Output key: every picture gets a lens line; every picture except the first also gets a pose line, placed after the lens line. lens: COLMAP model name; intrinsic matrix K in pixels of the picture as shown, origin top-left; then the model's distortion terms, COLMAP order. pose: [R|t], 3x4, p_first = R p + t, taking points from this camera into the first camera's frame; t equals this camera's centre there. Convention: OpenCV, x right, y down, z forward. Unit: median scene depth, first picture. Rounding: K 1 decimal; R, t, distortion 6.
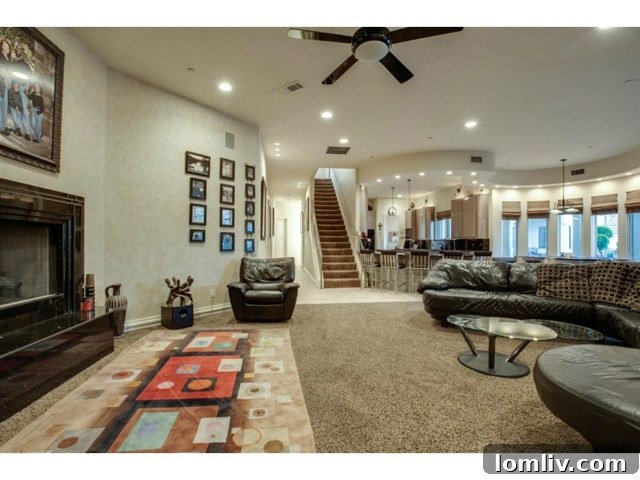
lens RADIAL K [[303.1, 0, 317.8], [0, 303.1, 238.0], [0, 0, 1]] dist [-0.049191, 0.019266]
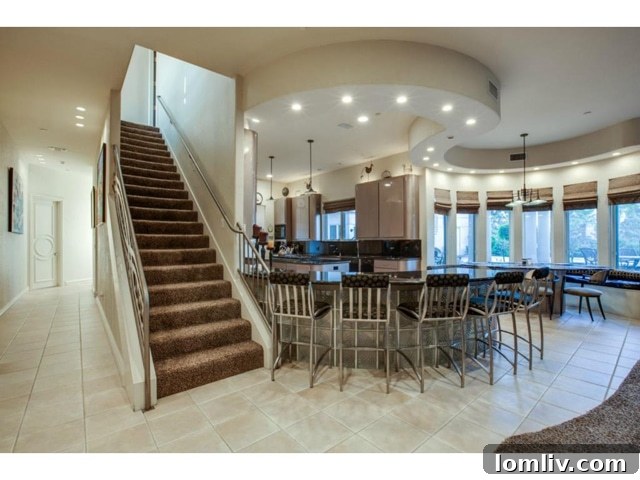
lens RADIAL K [[303.1, 0, 317.8], [0, 303.1, 238.0], [0, 0, 1]] dist [-0.049191, 0.019266]
pose [[0.840123, 0.002490, 0.542391, -0.005807], [-0.004937, 0.999983, 0.003057, -0.003360], [-0.542374, -0.005246, 0.840121, 0.530466]]
